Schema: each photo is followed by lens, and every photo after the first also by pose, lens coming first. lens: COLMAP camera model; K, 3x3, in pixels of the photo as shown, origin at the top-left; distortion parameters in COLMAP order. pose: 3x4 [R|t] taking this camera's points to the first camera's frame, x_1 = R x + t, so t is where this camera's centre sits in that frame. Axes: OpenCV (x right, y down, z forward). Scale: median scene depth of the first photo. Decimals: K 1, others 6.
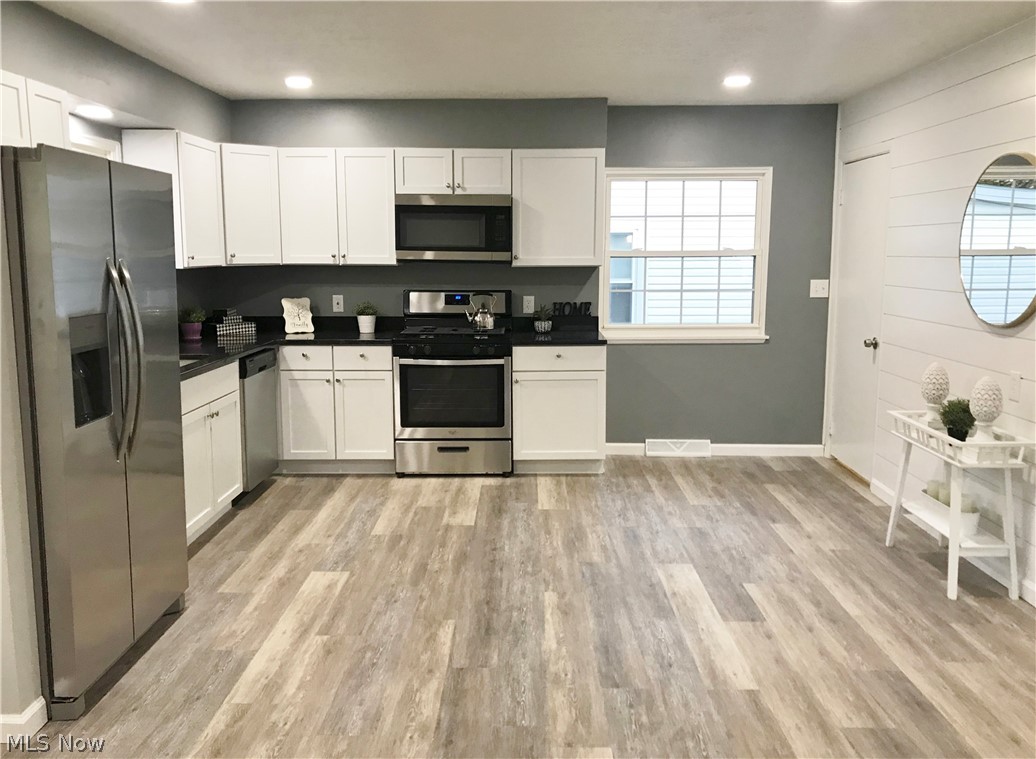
lens RADIAL K [[884.9, 0, 518.0], [0, 884.9, 379.5], [0, 0, 1]] dist [-0.004372, -0.005333]
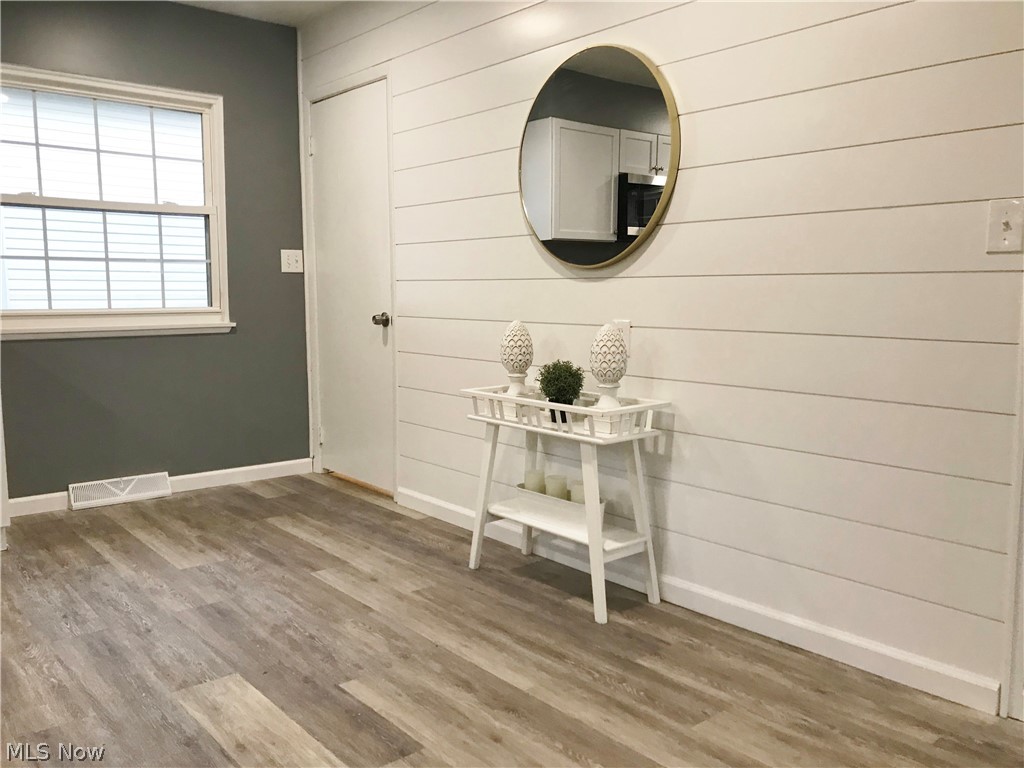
lens RADIAL K [[849.7, 0, 510.4], [0, 849.7, 378.5], [0, 0, 1]] dist [0.017124, 0.001505]
pose [[0.758848, -0.072066, 0.647268, -0.015241], [0.096878, 0.995292, -0.002763, 0.029826], [-0.644022, 0.064803, 0.762258, 0.391865]]
